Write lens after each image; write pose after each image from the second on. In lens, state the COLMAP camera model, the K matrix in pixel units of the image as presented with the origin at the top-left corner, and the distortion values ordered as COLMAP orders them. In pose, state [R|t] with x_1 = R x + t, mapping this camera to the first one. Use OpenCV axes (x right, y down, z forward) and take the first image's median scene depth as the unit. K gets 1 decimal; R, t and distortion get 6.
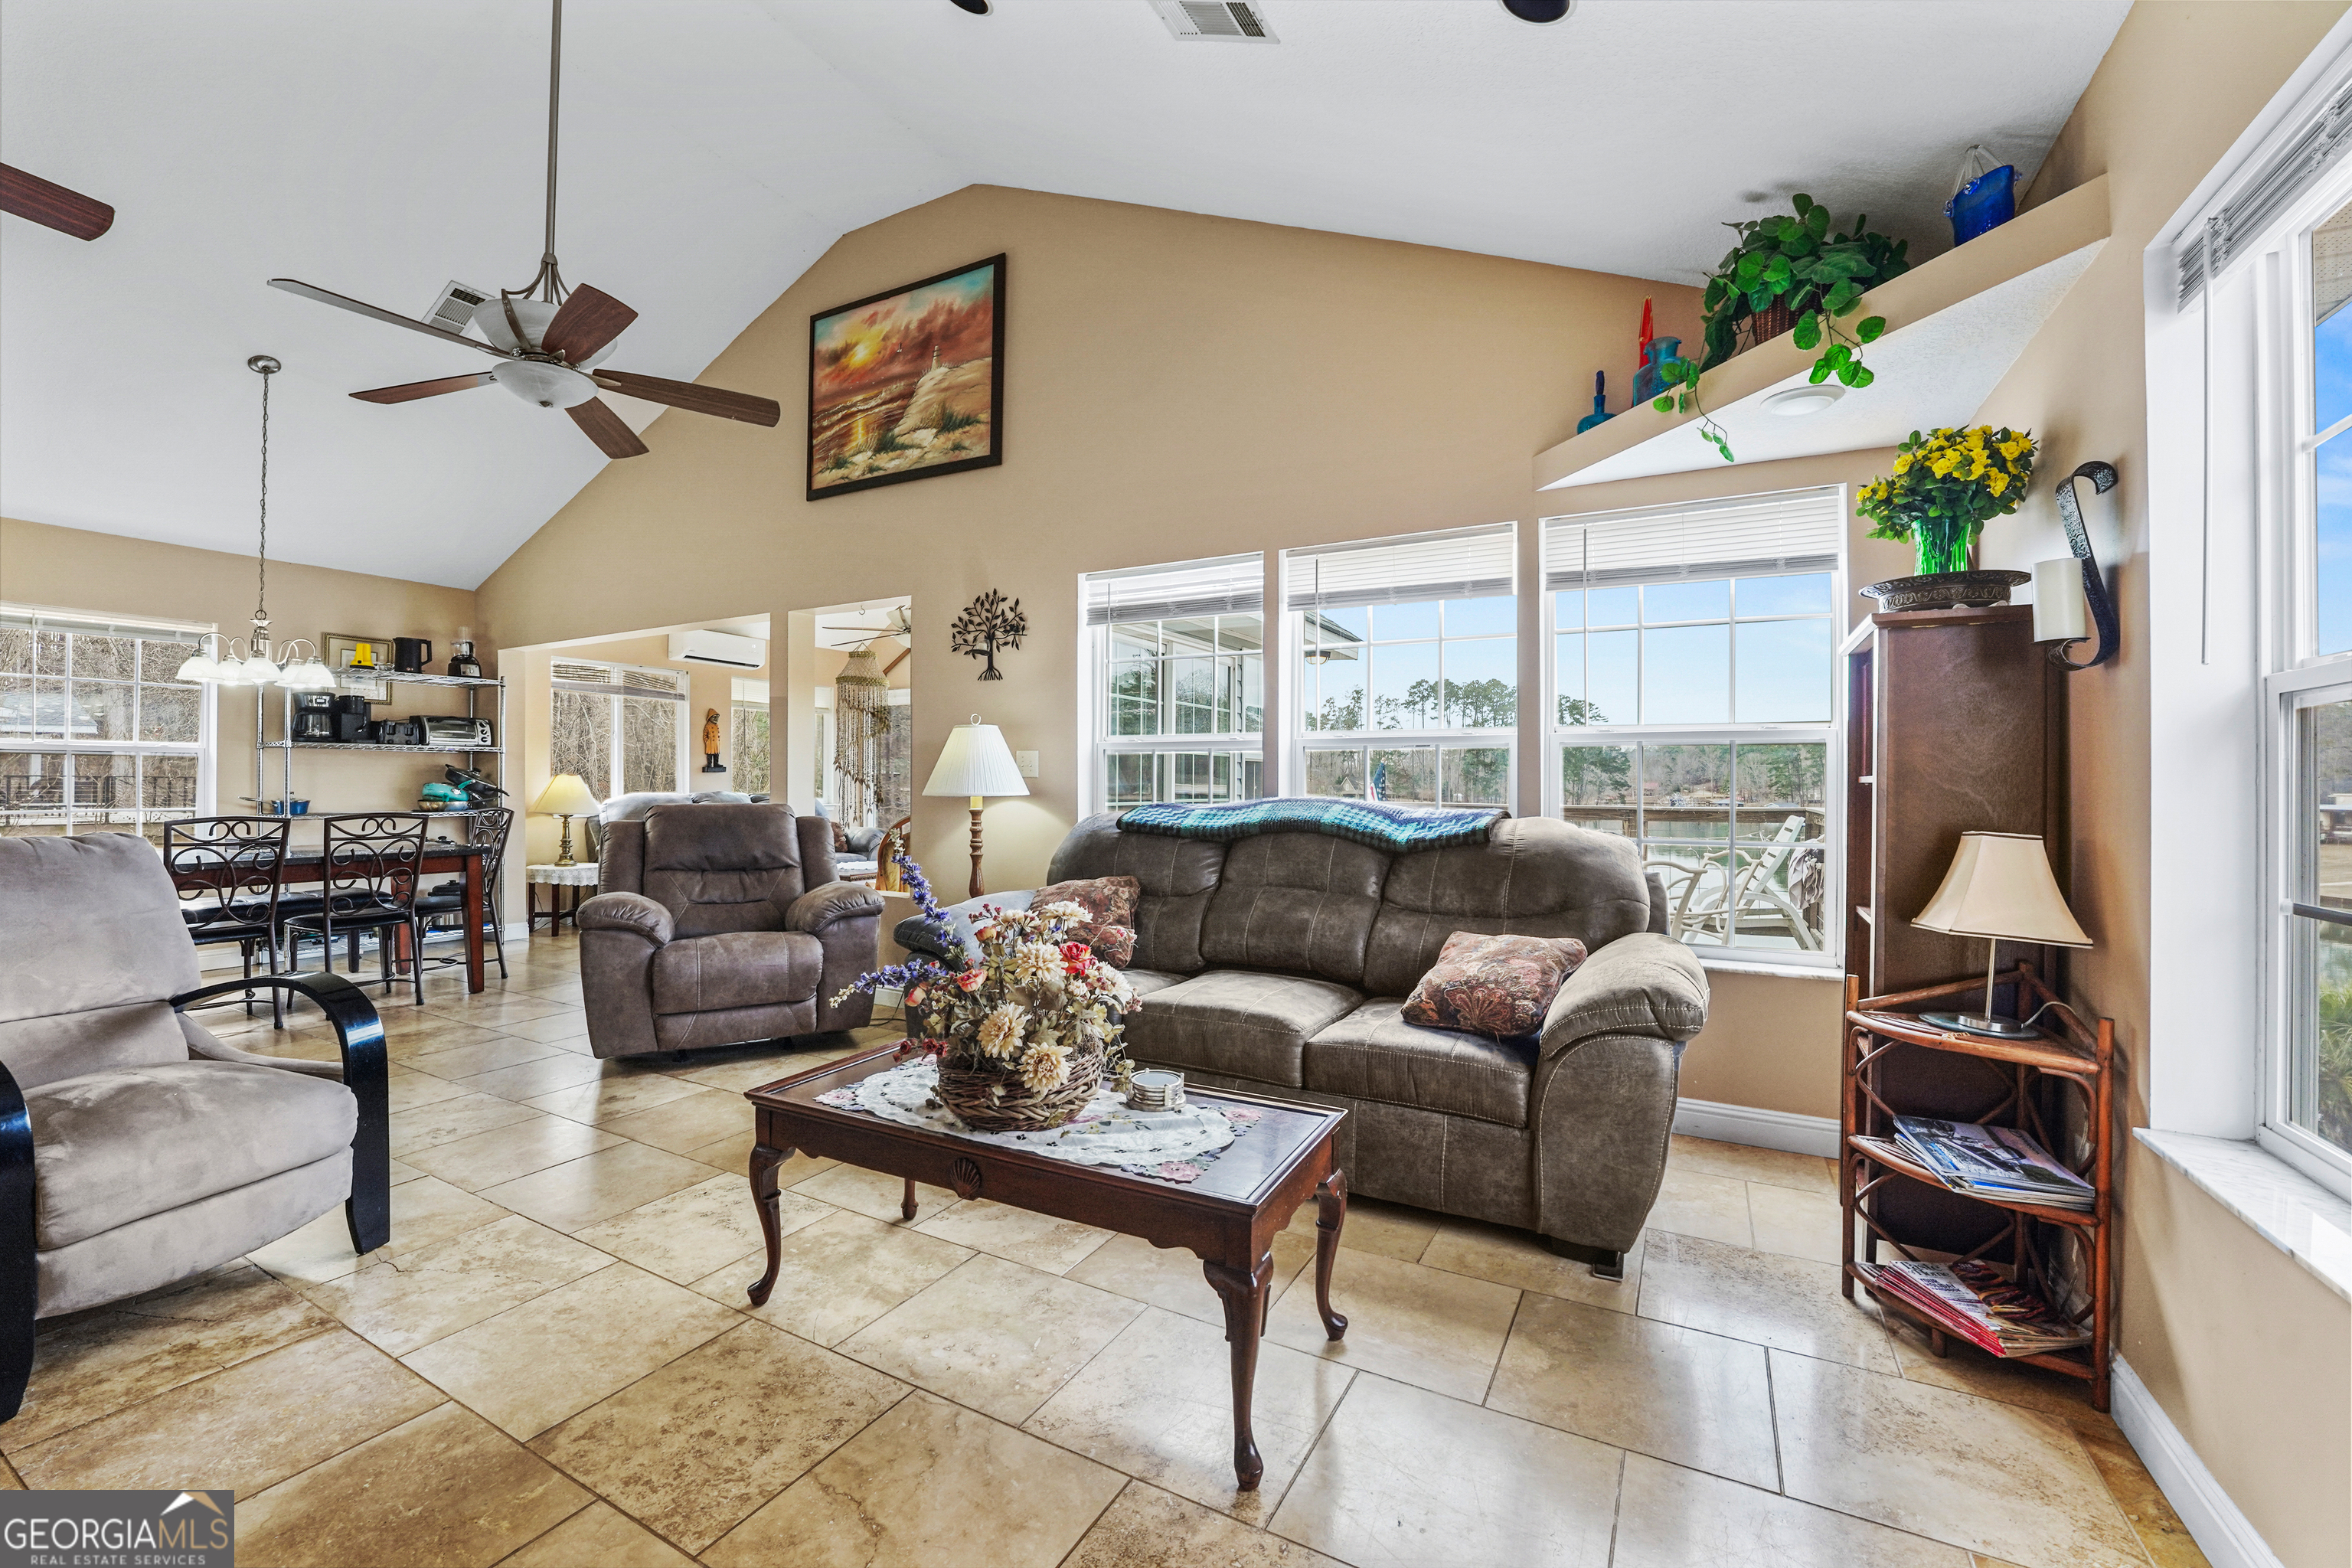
lens RADIAL K [[973.0, 0, 1182.4], [0, 973.0, 773.6], [0, 0, 1]] dist [-0.024573, 0.001837]
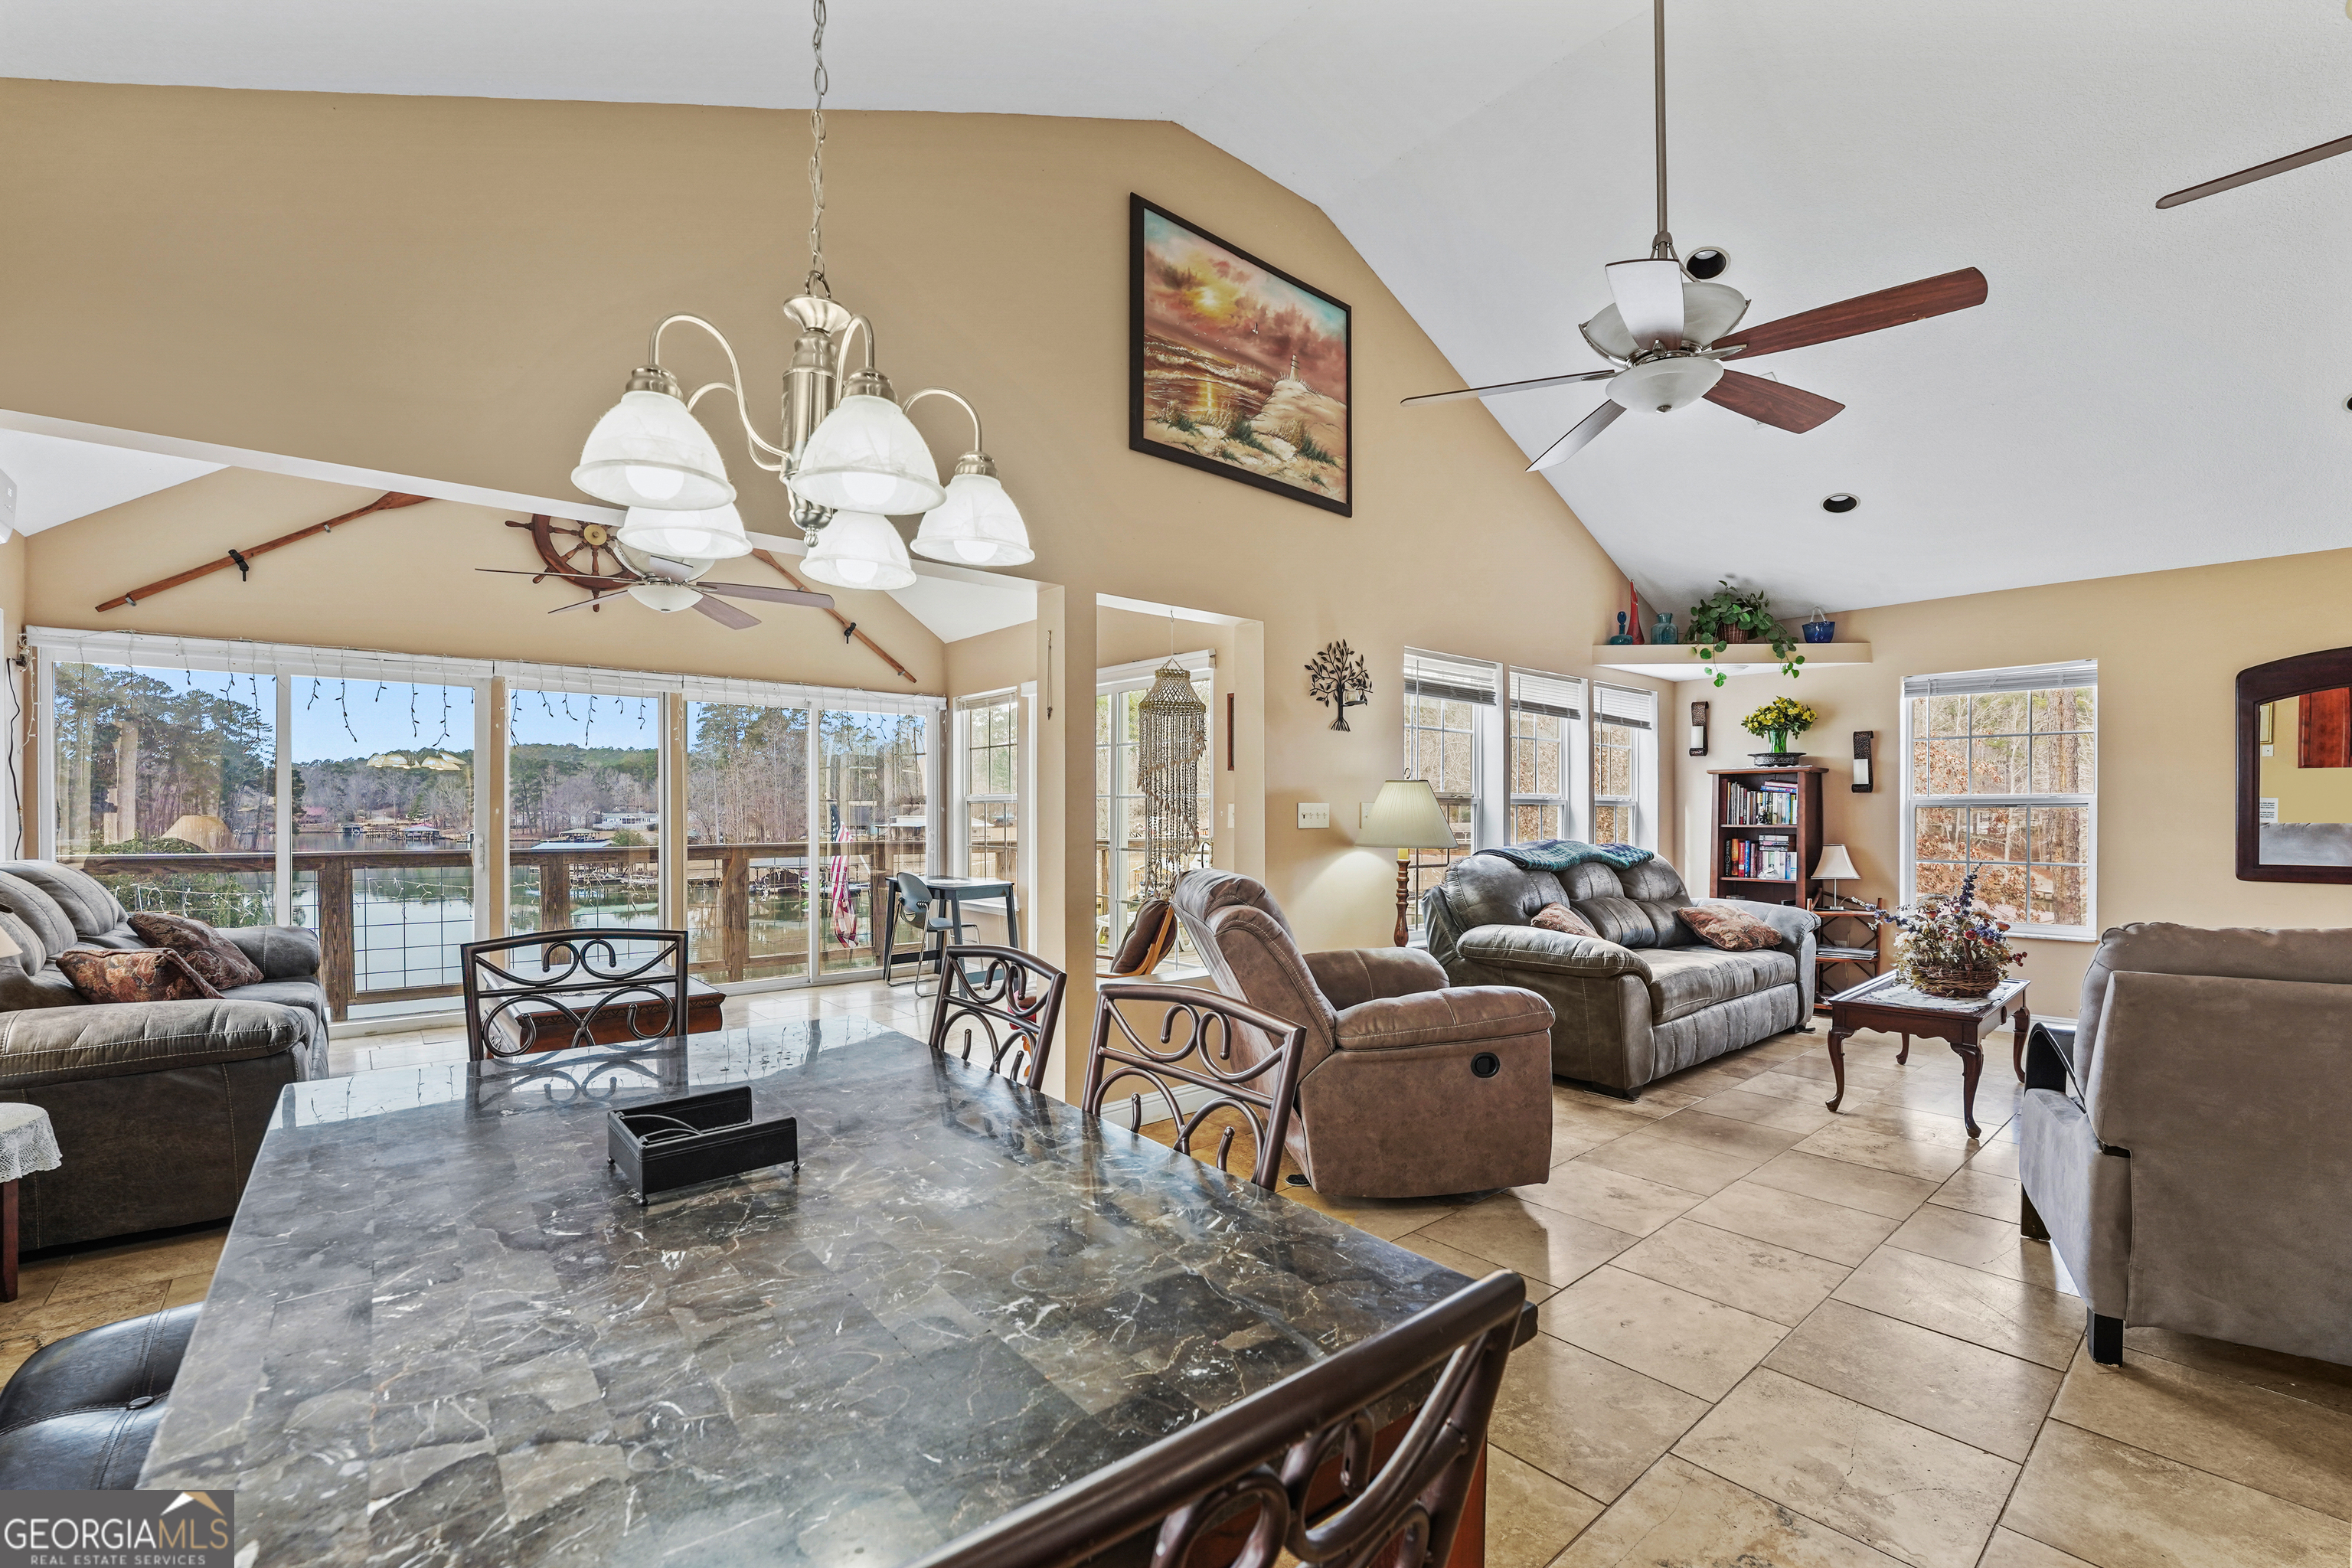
lens RADIAL K [[973.0, 0, 1185.2], [0, 973.0, 809.7], [0, 0, 1]] dist [-0.024573, 0.001837]
pose [[0.364263, -0.000914, 0.931296, -1.147786], [-0.009915, 0.999939, 0.004859, -0.018789], [-0.931243, -0.011004, 0.364232, 0.765742]]
